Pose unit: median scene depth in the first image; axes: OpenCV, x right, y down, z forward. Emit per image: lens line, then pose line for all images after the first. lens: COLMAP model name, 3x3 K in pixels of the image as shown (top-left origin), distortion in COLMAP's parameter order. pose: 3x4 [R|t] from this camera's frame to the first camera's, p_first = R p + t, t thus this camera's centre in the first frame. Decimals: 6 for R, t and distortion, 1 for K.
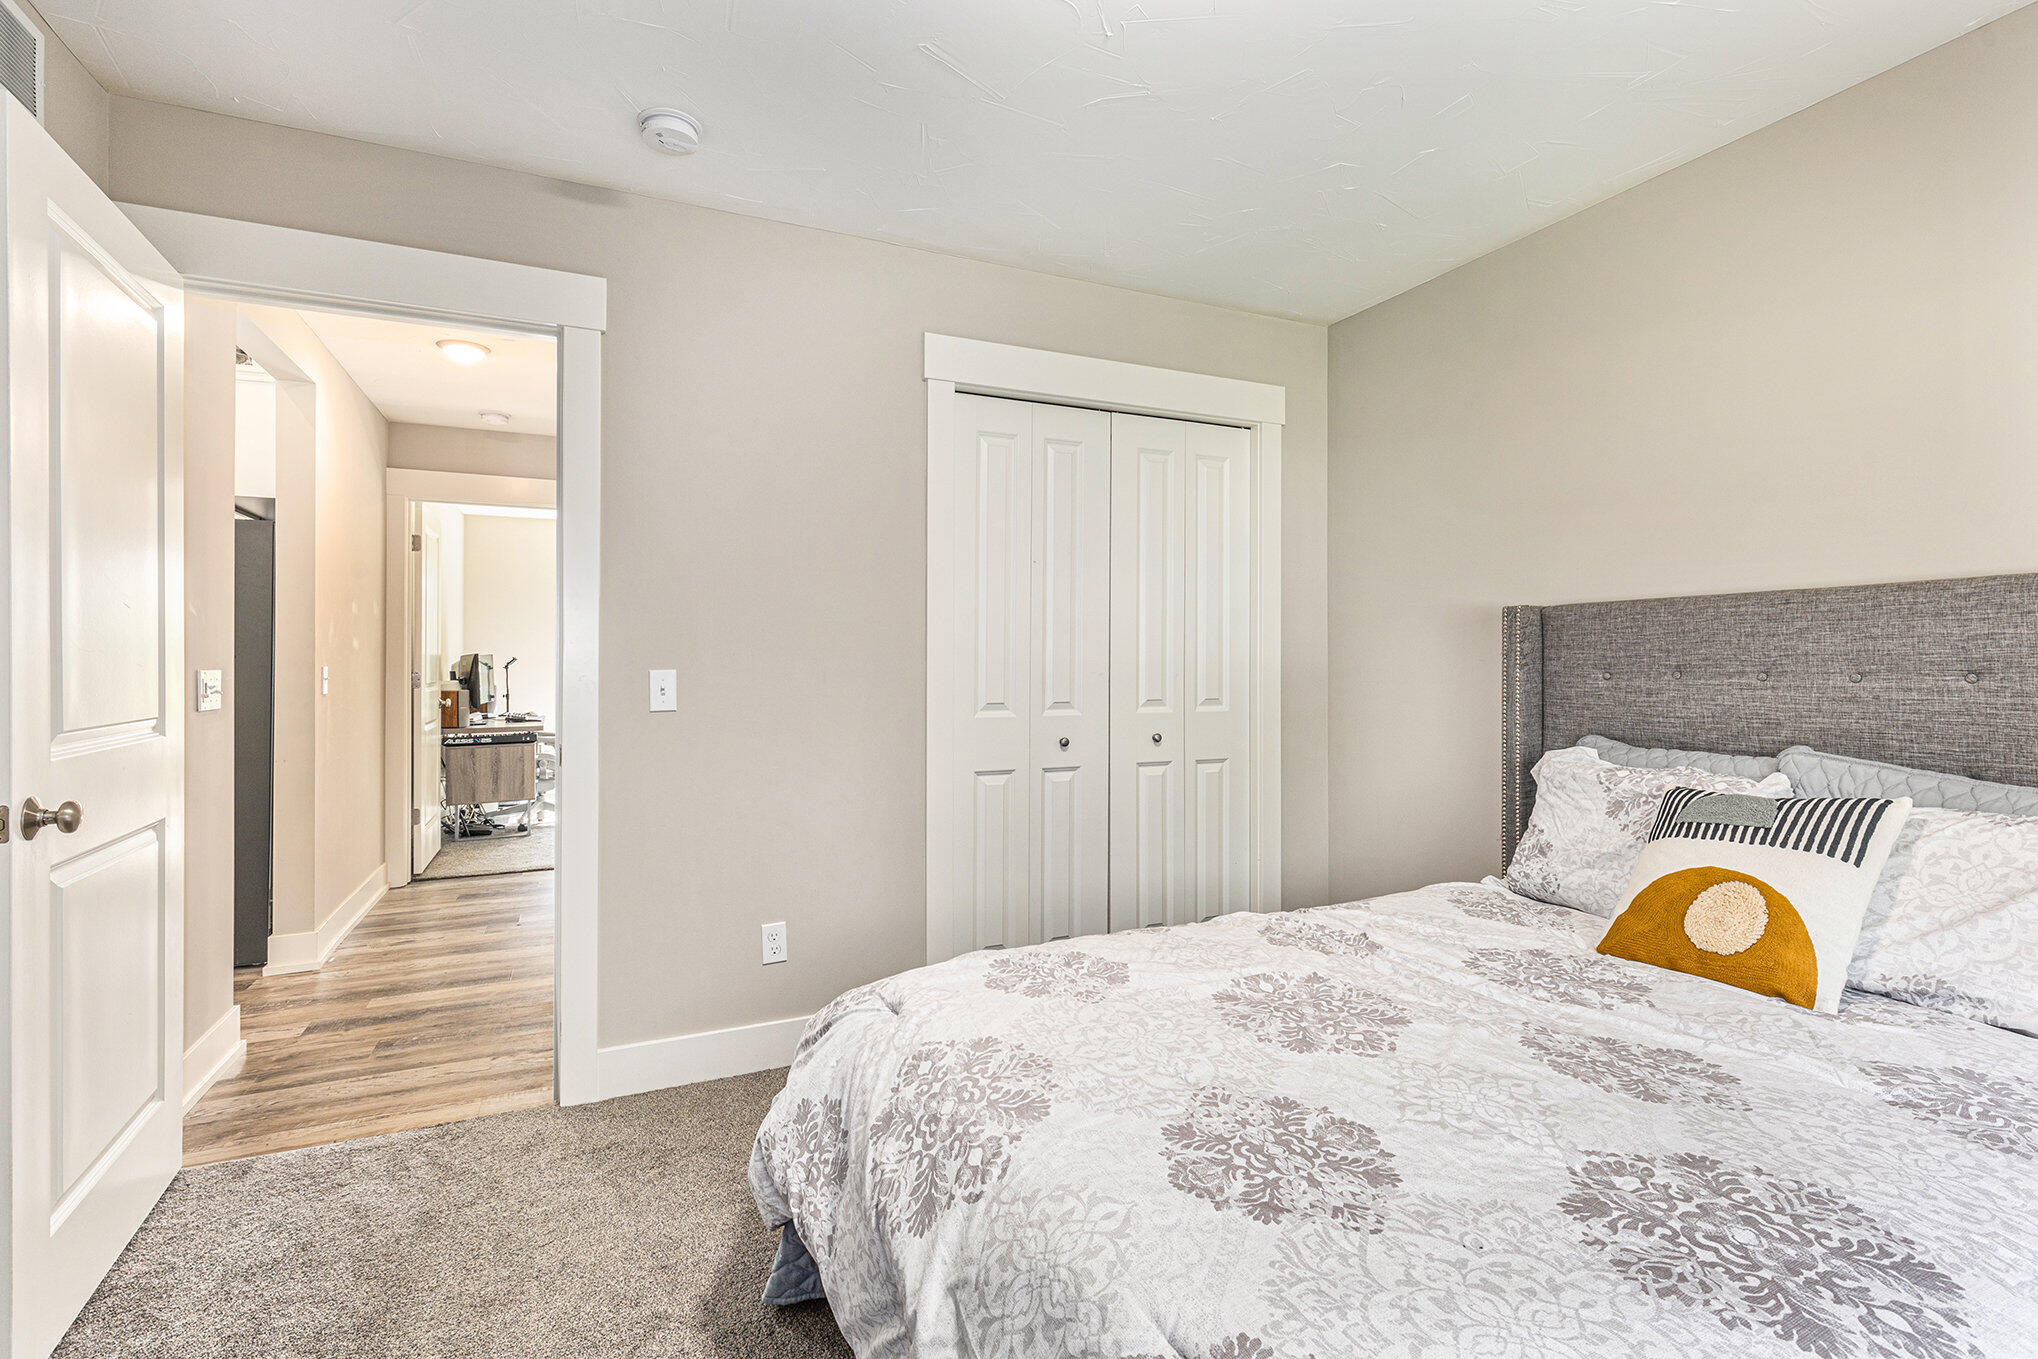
lens RADIAL K [[919.7, 0, 1018.5], [0, 919.7, 673.4], [0, 0, 1]] dist [0.009179, -0.002195]
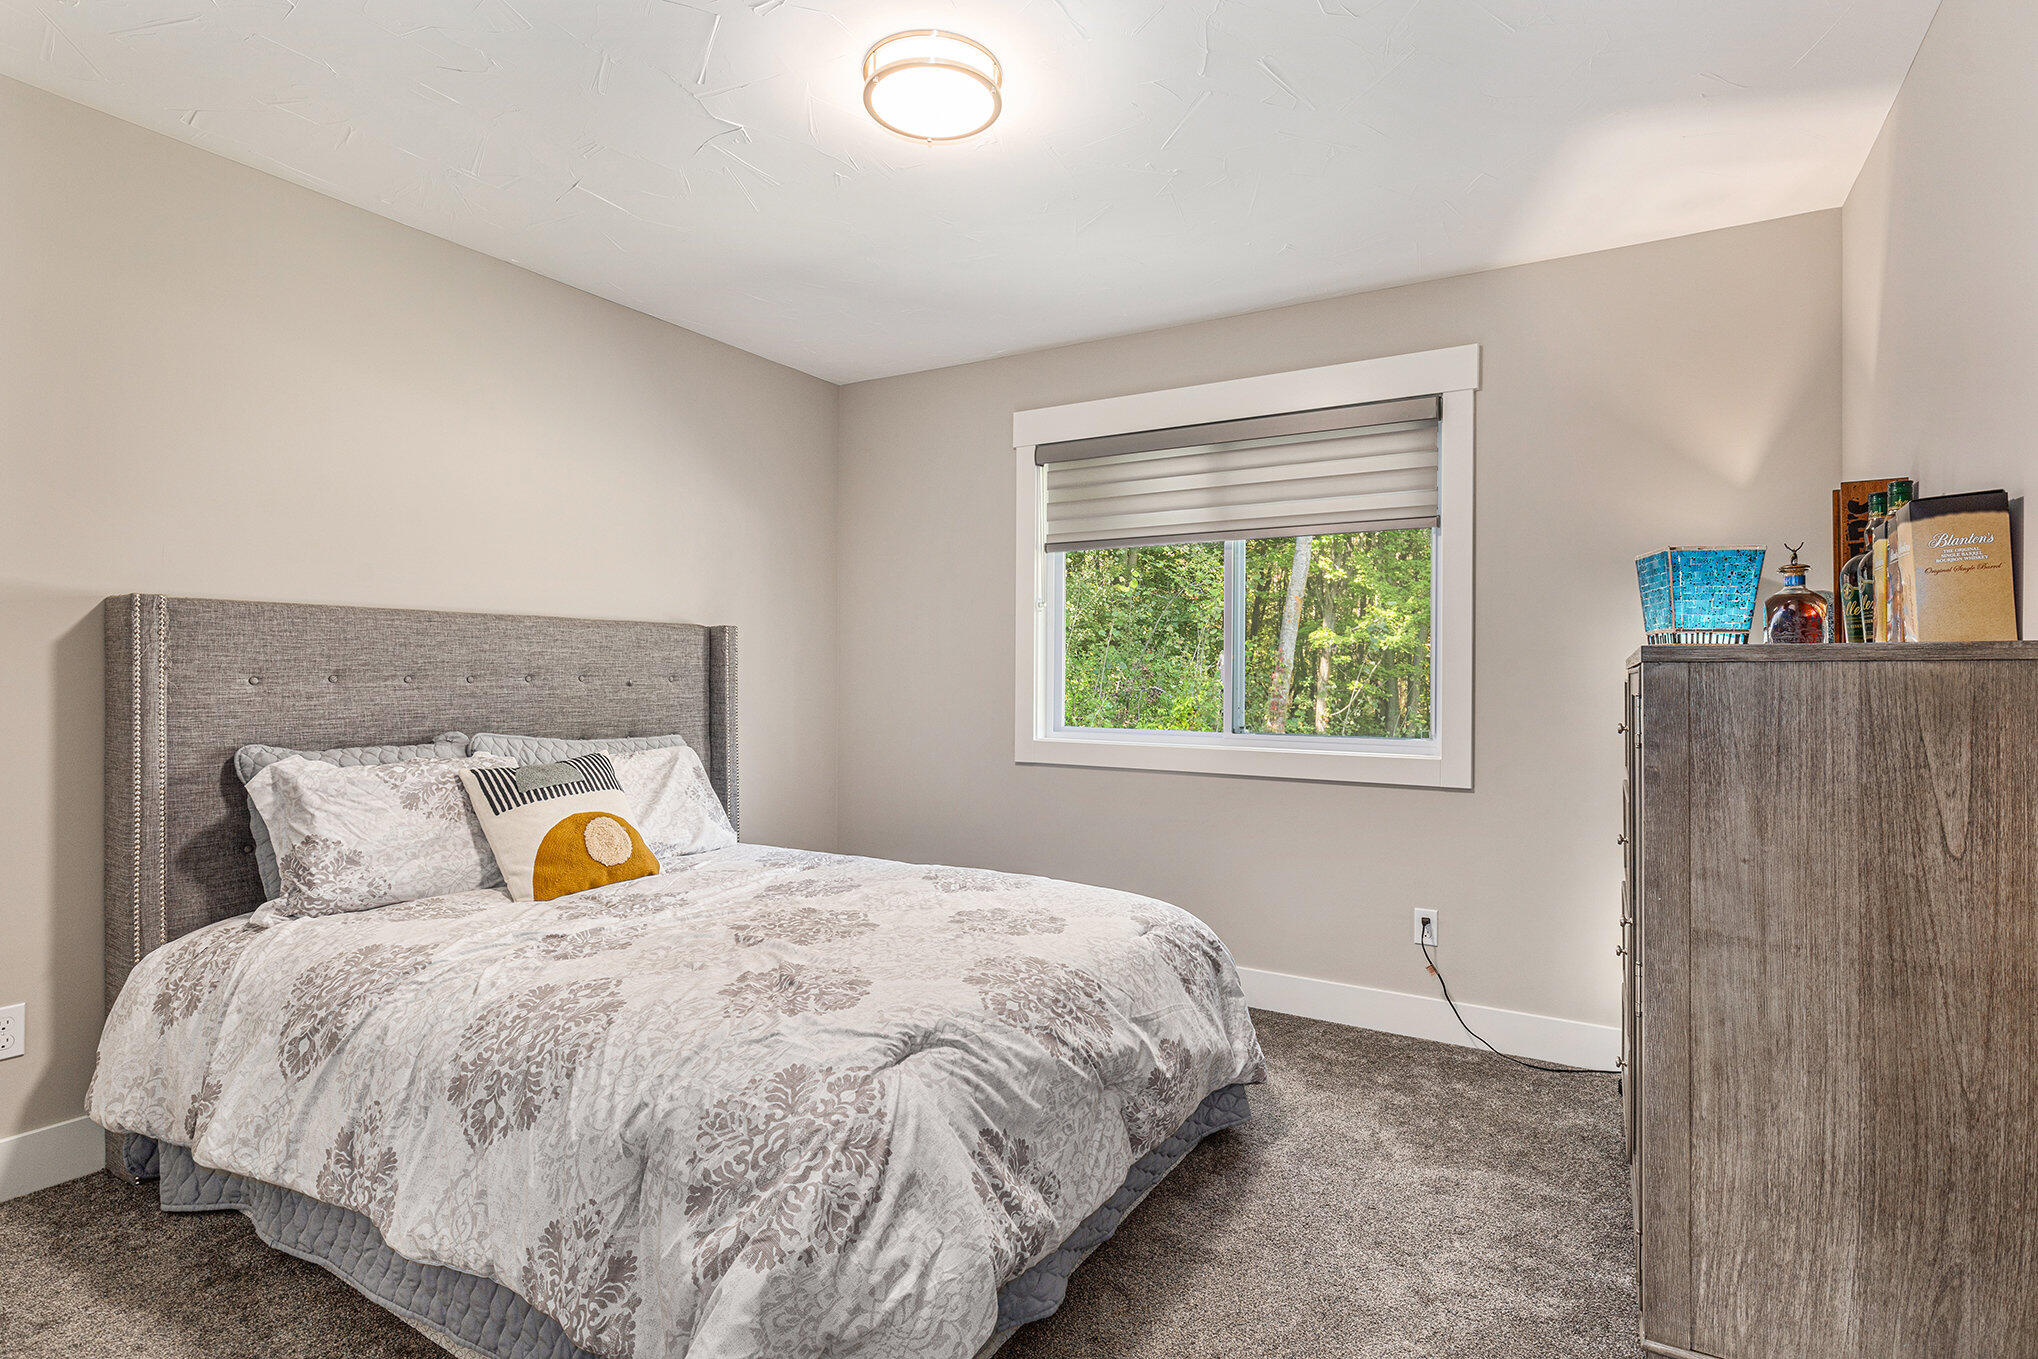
lens RADIAL K [[992.6, 0, 1018.6], [0, 992.6, 675.0], [0, 0, 1]] dist [-0.009624, 0.001344]
pose [[-0.556600, -0.000699, 0.830781, -0.741717], [0.005389, 0.999976, 0.004452, -0.003907], [-0.830763, 0.006955, -0.556582, 1.078359]]
